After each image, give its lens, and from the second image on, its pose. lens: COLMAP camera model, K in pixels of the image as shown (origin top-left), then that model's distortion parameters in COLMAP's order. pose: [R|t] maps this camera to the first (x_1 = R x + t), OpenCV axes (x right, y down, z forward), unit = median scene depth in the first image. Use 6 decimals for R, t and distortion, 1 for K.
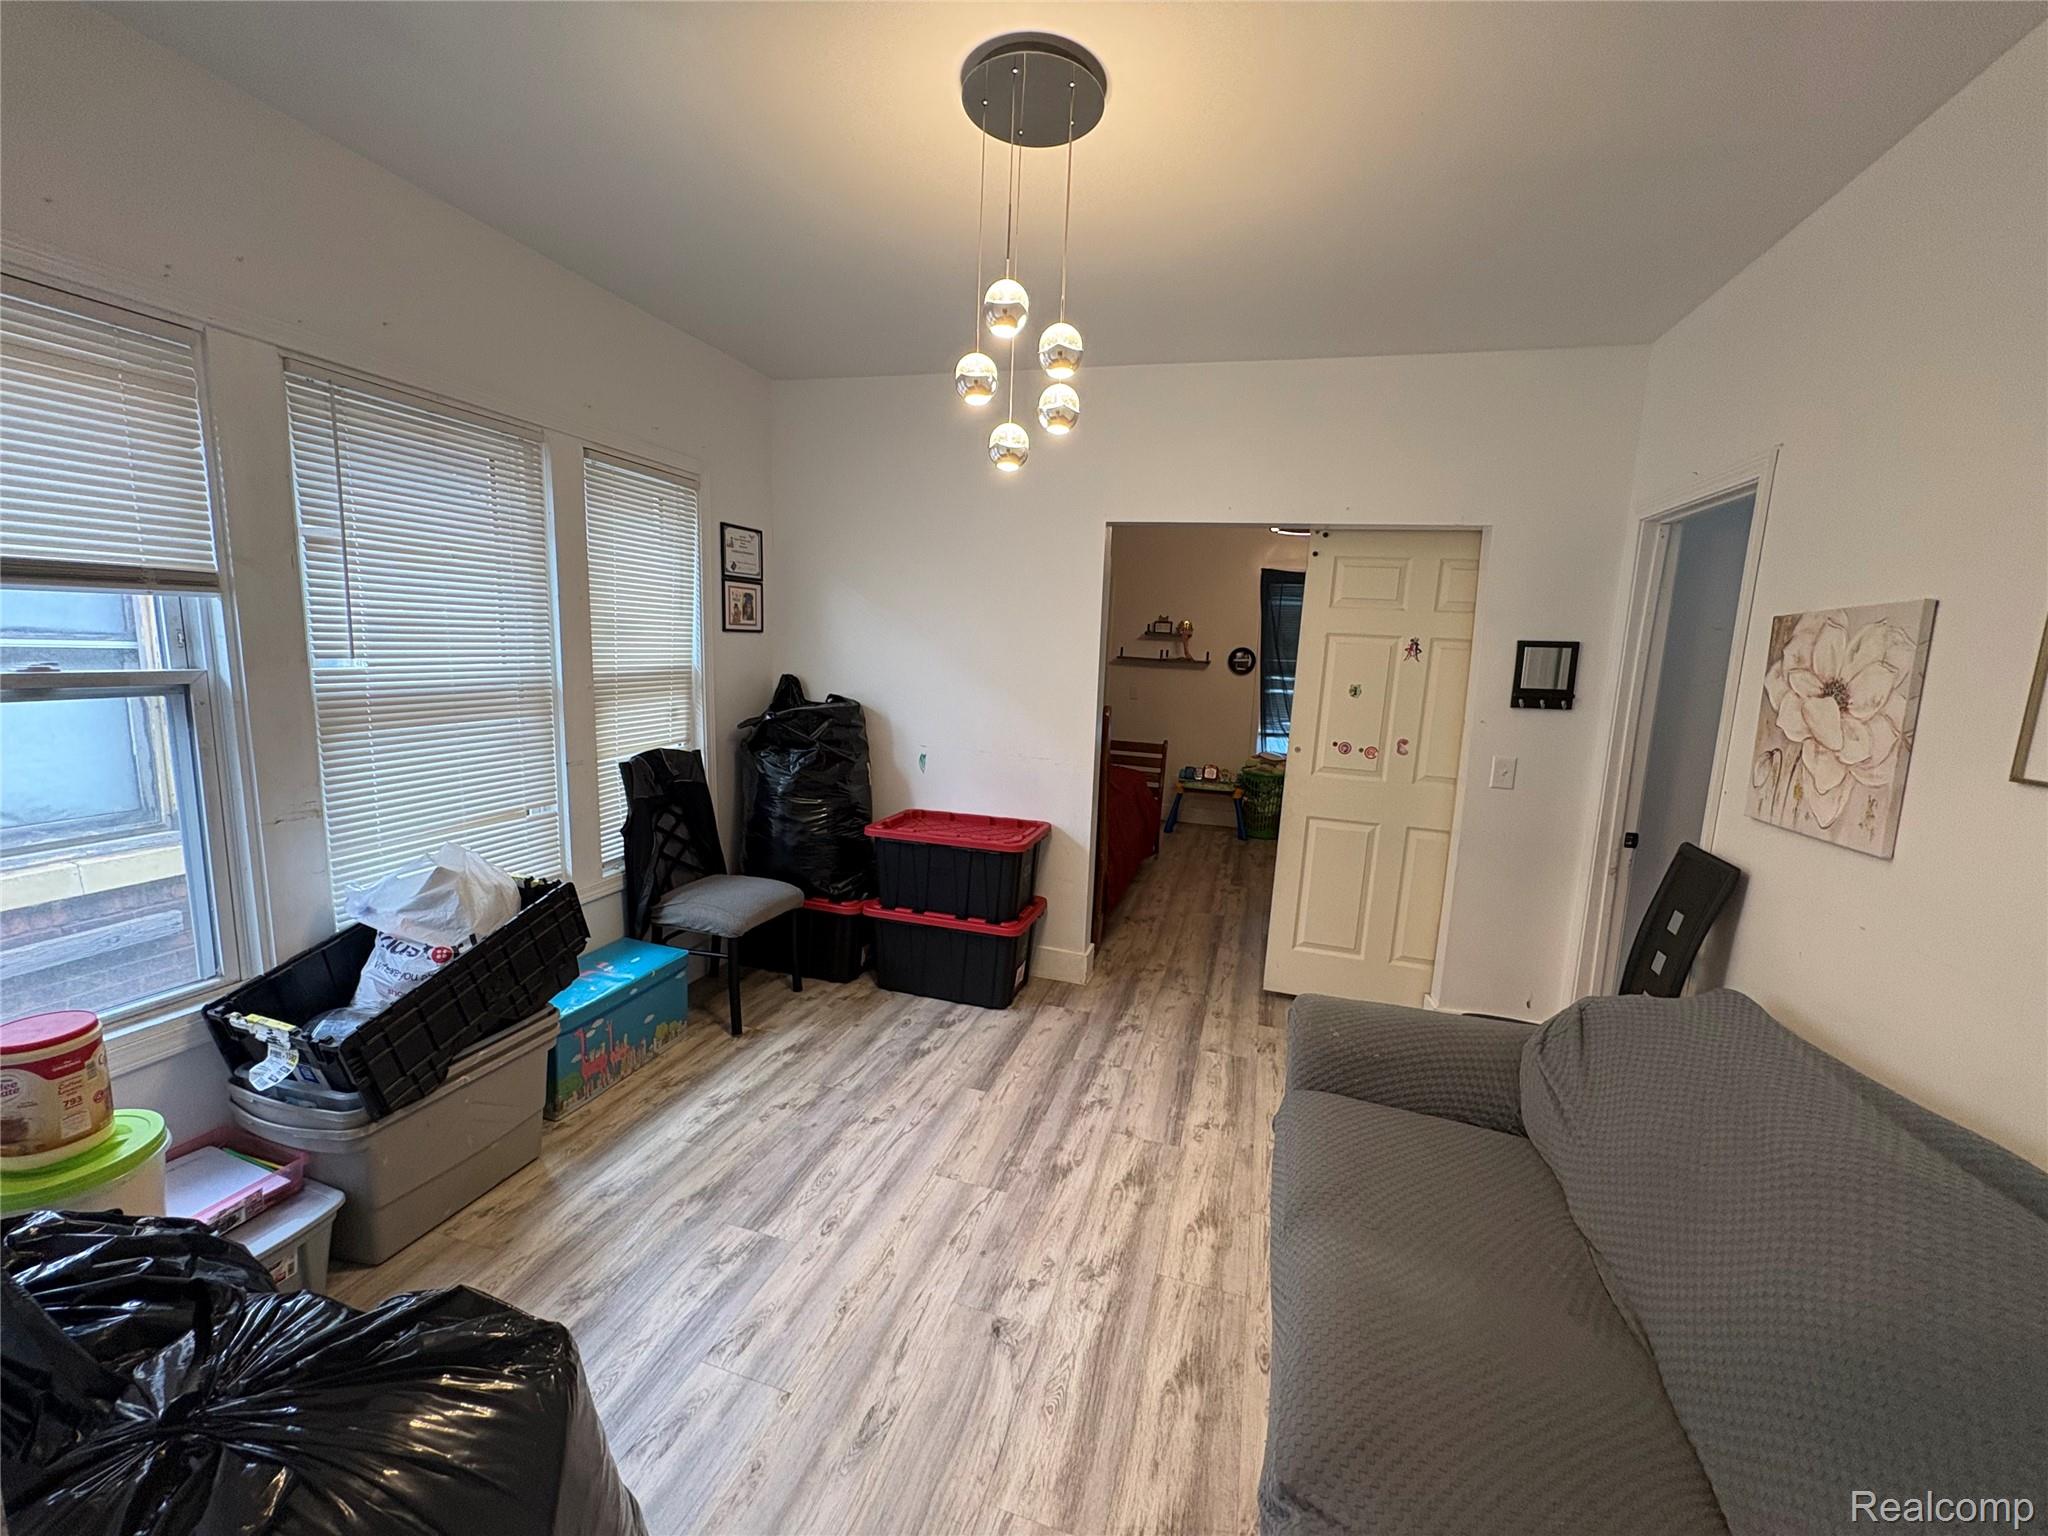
lens RADIAL K [[822.0, 0, 1028.0], [0, 822.0, 768.7], [0, 0, 1]] dist [0.005100, -0.000320]
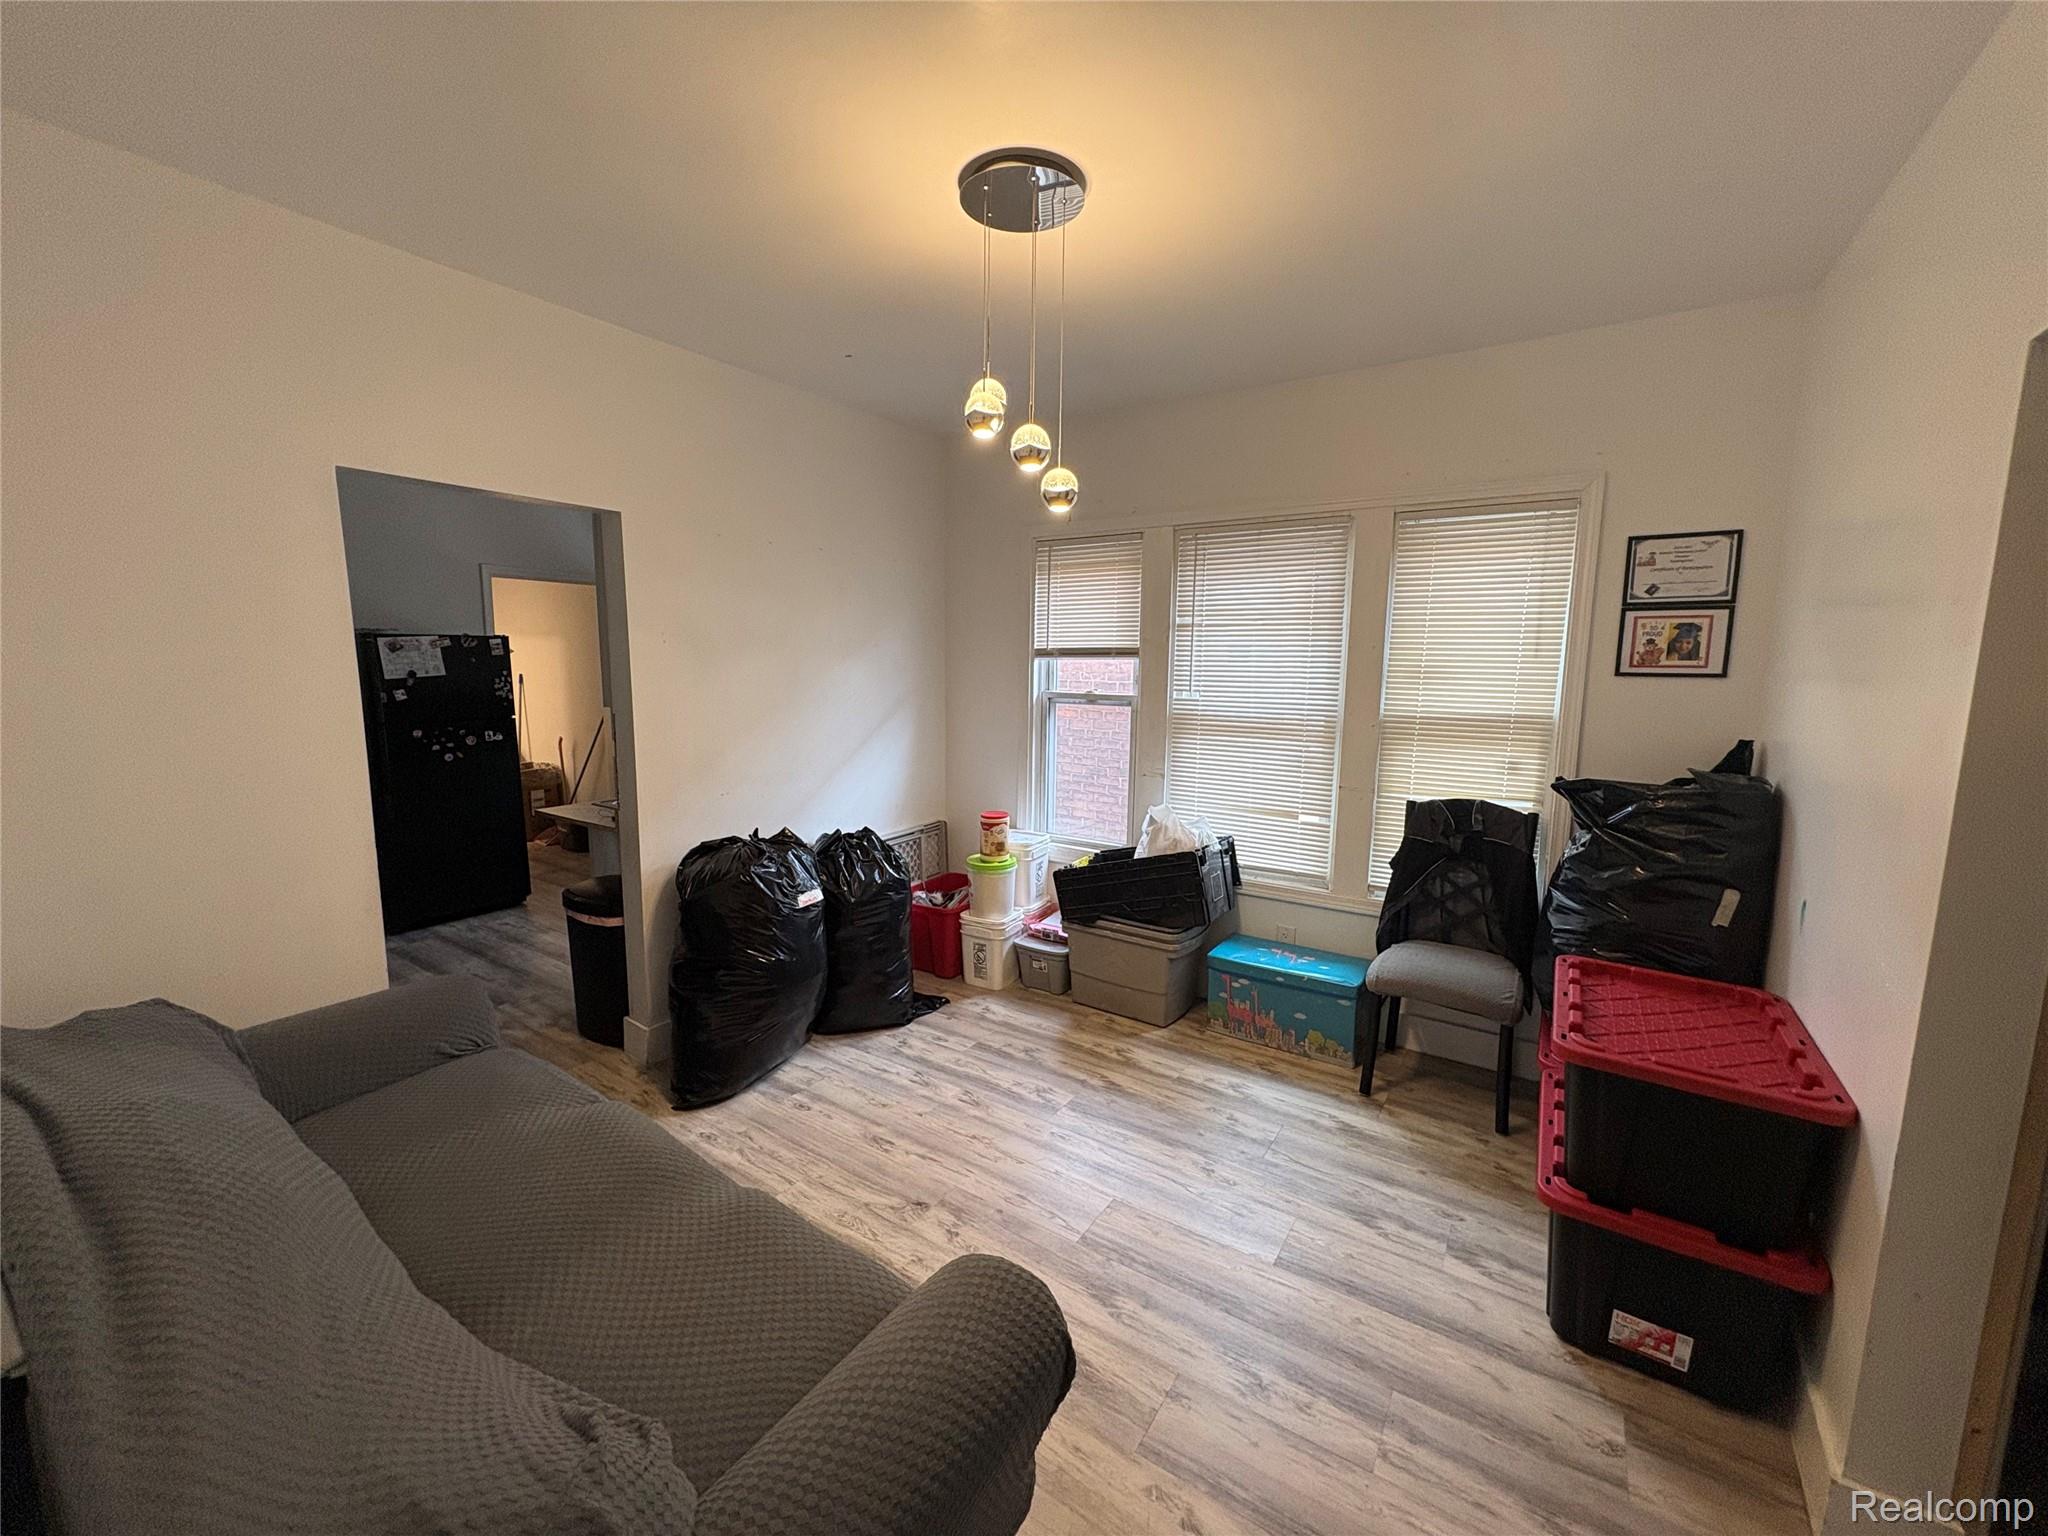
lens RADIAL K [[822.0, 0, 1016.0], [0, 822.0, 769.3], [0, 0, 1]] dist [0.005100, -0.000320]
pose [[-0.299497, 0.089457, -0.949894, 0.655402], [-0.167271, 0.975252, 0.144585, -0.116283], [0.939320, 0.202192, -0.277121, 0.828216]]
